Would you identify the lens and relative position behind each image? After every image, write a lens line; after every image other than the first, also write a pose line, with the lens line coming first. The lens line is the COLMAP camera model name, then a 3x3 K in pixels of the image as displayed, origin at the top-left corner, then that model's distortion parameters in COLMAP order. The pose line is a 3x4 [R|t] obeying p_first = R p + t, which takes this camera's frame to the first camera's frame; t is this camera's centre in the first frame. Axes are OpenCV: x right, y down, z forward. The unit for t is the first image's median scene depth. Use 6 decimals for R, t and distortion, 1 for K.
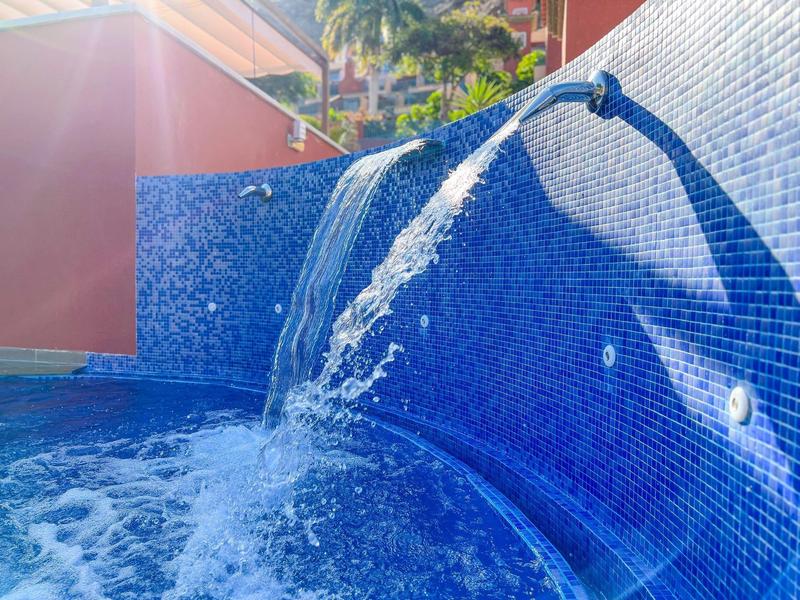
lens RADIAL K [[610.8, 0, 400.3], [0, 610.8, 300.9], [0, 0, 1]] dist [0.001953, -0.002813]
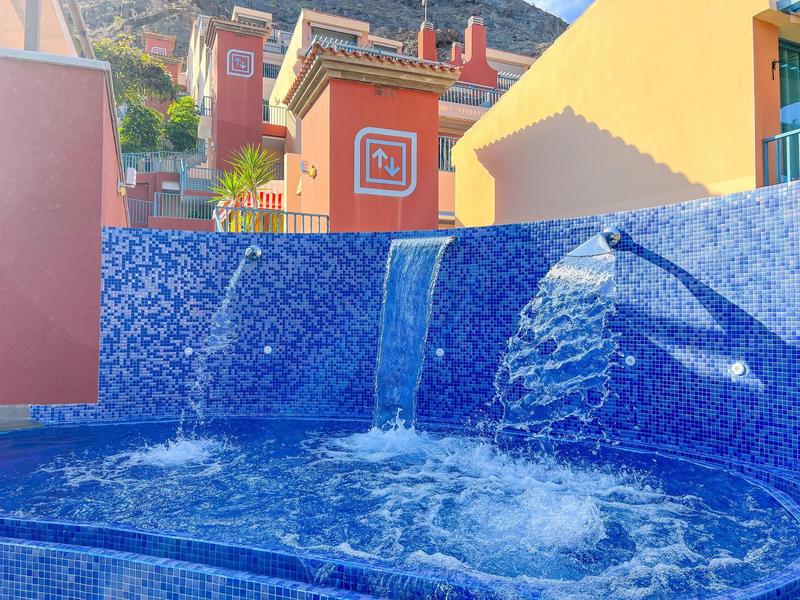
lens RADIAL K [[610.8, 0, 399.2], [0, 610.8, 299.7], [0, 0, 1]] dist [0.001953, -0.002813]
pose [[0.810596, 0.010326, 0.585515, -0.640596], [0.027210, 0.998101, -0.055272, -0.011350], [-0.584974, 0.060735, 0.808775, -0.113357]]
